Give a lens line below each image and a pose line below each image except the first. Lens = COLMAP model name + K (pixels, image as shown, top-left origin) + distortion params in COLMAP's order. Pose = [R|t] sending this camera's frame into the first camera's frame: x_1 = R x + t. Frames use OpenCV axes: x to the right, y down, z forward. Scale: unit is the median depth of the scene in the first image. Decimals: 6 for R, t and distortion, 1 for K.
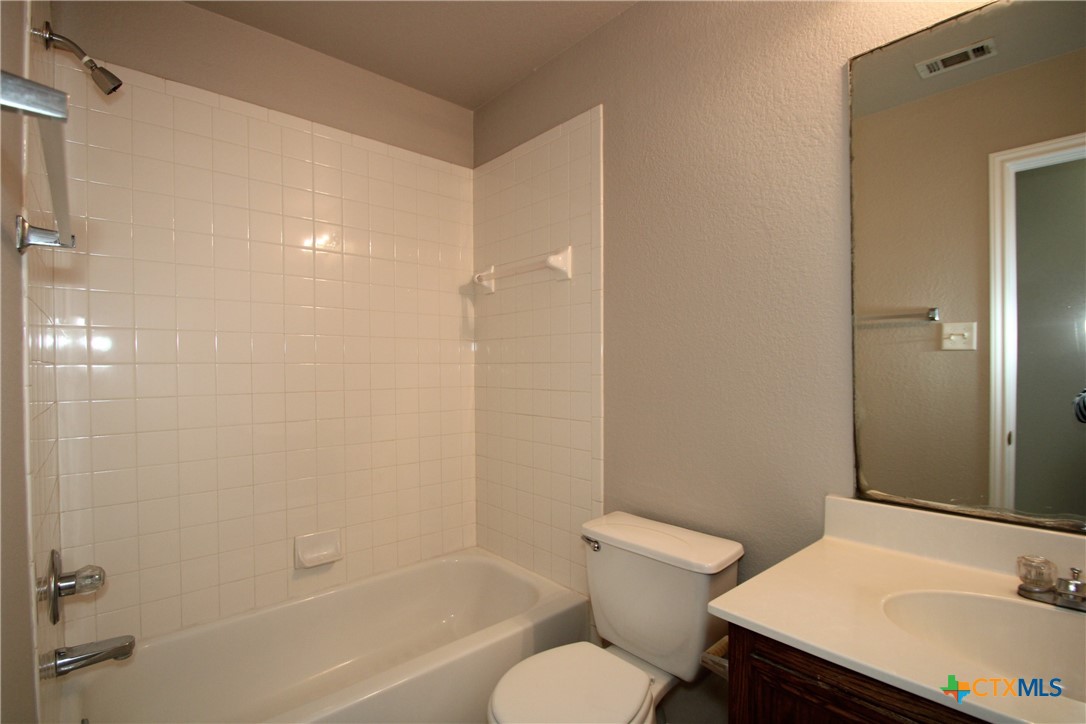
lens RADIAL K [[506.7, 0, 535.7], [0, 506.7, 373.4], [0, 0, 1]] dist [0.008701, -0.013242]
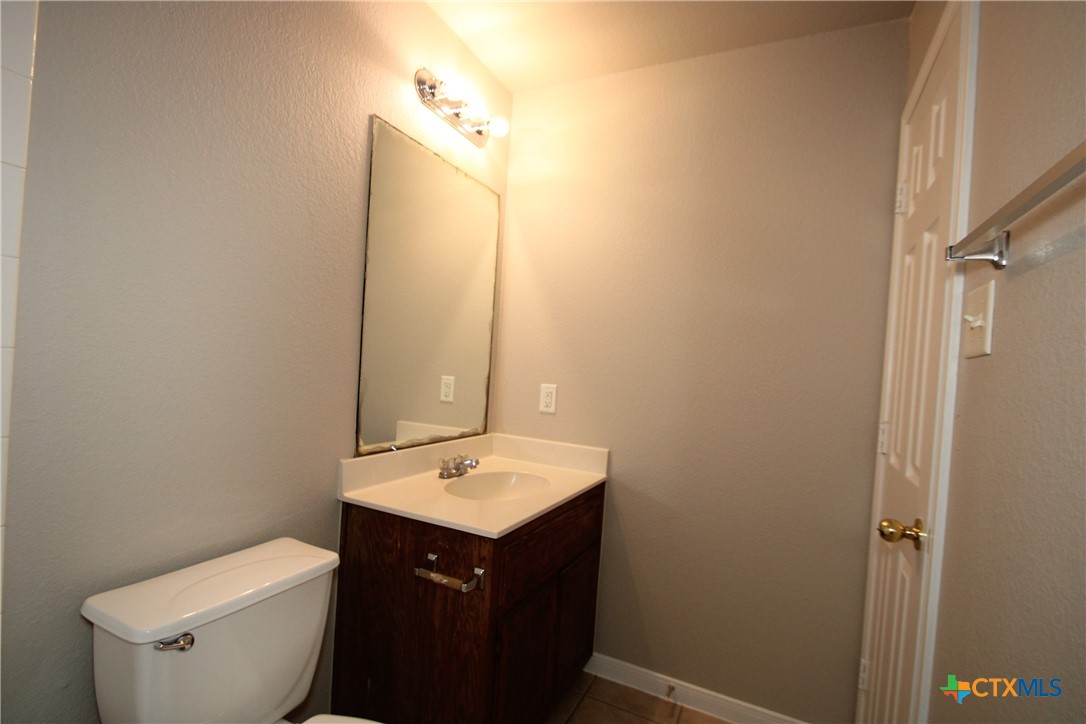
lens RADIAL K [[503.5, 0, 543.0], [0, 503.5, 362.0], [0, 0, 1]] dist [0.001007, -0.000053]
pose [[-0.384905, -0.020625, 0.922726, -0.716386], [-0.059750, 0.998210, -0.002612, -0.017984], [-0.921020, -0.056138, -0.385449, 1.044751]]
